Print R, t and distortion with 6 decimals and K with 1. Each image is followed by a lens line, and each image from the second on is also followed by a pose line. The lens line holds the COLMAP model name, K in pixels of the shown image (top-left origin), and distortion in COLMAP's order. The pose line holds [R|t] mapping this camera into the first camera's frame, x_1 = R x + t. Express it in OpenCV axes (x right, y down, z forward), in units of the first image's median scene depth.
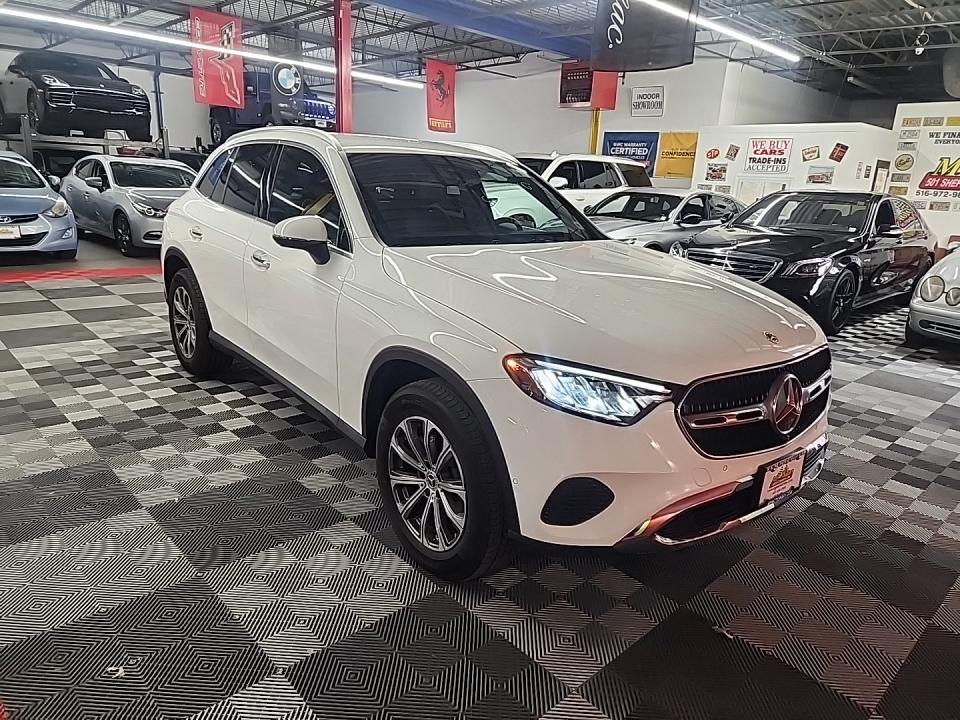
lens RADIAL K [[658.9, 0, 480.0], [0, 658.9, 360.0], [0, 0, 1]] dist [0.060924, -0.048381]
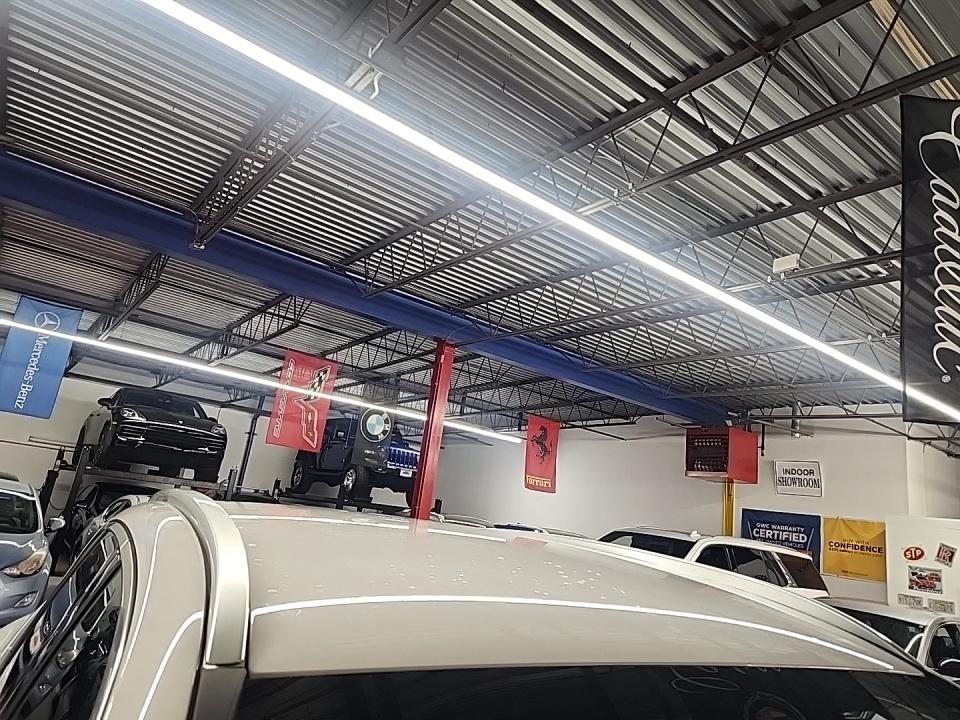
lens RADIAL K [[636.2, 0, 480.0], [0, 636.2, 360.0], [0, 0, 1]] dist [0.103337, -0.098409]
pose [[0.989220, 0.045638, -0.139142, -0.029955], [-0.109183, 0.863066, -0.493149, -0.079577], [0.097582, 0.503025, 0.858745, 0.210259]]
